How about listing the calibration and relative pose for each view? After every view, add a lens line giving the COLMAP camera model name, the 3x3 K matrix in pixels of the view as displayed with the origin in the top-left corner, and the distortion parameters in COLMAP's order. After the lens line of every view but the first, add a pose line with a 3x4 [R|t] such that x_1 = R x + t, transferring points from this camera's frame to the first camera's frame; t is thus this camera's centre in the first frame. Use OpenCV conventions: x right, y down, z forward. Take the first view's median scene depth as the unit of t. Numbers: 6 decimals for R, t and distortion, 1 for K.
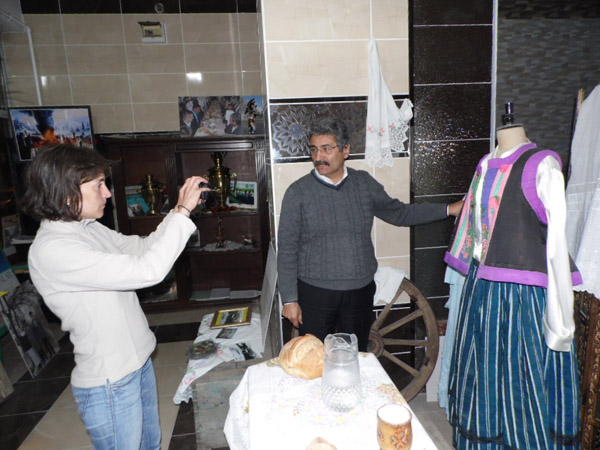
lens RADIAL K [[404.7, 0, 305.3], [0, 404.7, 224.2], [0, 0, 1]] dist [0.008759, -0.001766]
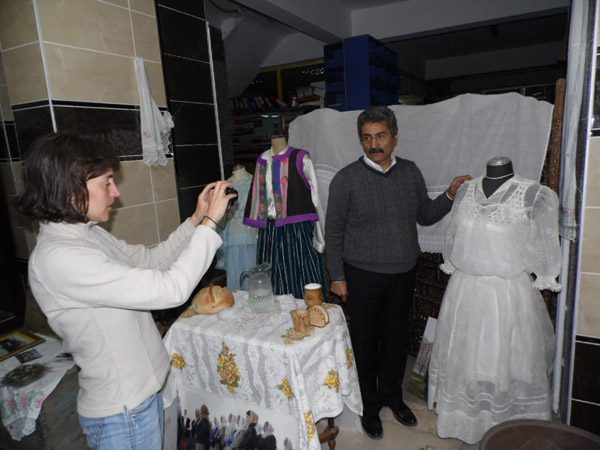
lens RADIAL K [[404.7, 0, 305.3], [0, 404.7, 224.2], [0, 0, 1]] dist [0.008759, -0.001766]
pose [[0.586669, -0.139003, 0.797808, -0.553924], [0.158161, 0.985854, 0.055462, 0.032309], [-0.794232, 0.093644, 0.600355, -0.053781]]
